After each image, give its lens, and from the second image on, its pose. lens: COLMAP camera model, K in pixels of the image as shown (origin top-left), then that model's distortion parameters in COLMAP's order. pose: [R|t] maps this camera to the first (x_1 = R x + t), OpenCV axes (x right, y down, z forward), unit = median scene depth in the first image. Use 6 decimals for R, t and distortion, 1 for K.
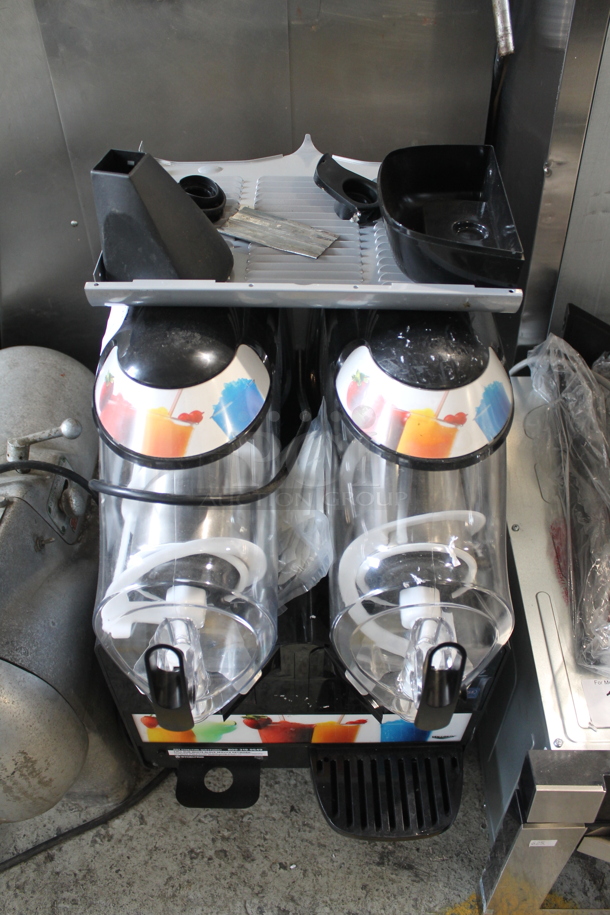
lens RADIAL K [[766.0, 0, 305.0], [0, 766.0, 457.5], [0, 0, 1]] dist [-0.032360, -0.004213]
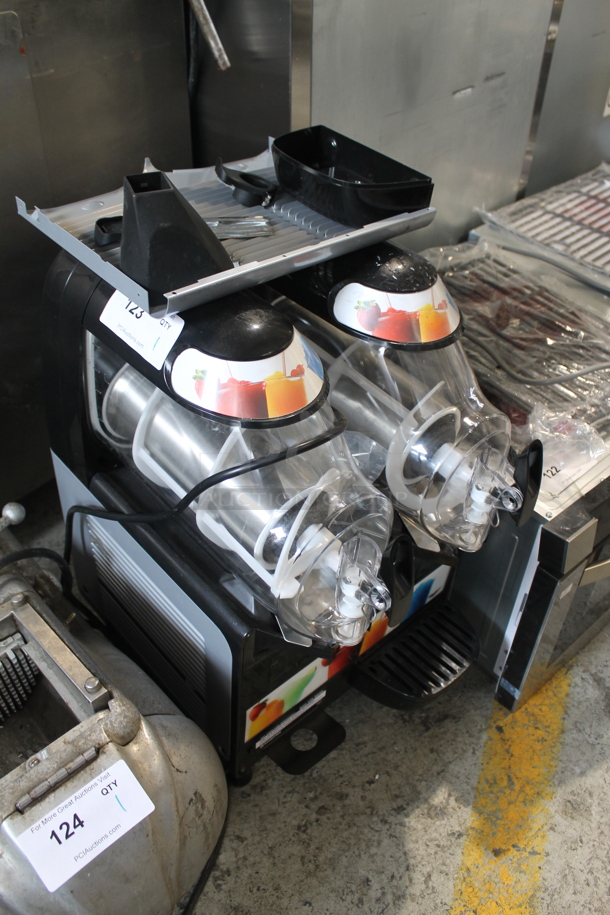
lens RADIAL K [[748.4, 0, 305.0], [0, 748.4, 457.5], [0, 0, 1]] dist [-0.008685, -0.003583]
pose [[0.754770, -0.409797, 0.512240, -0.486663], [0.439782, 0.895496, 0.068400, -0.005402], [-0.486738, 0.173648, 0.856115, 0.025974]]
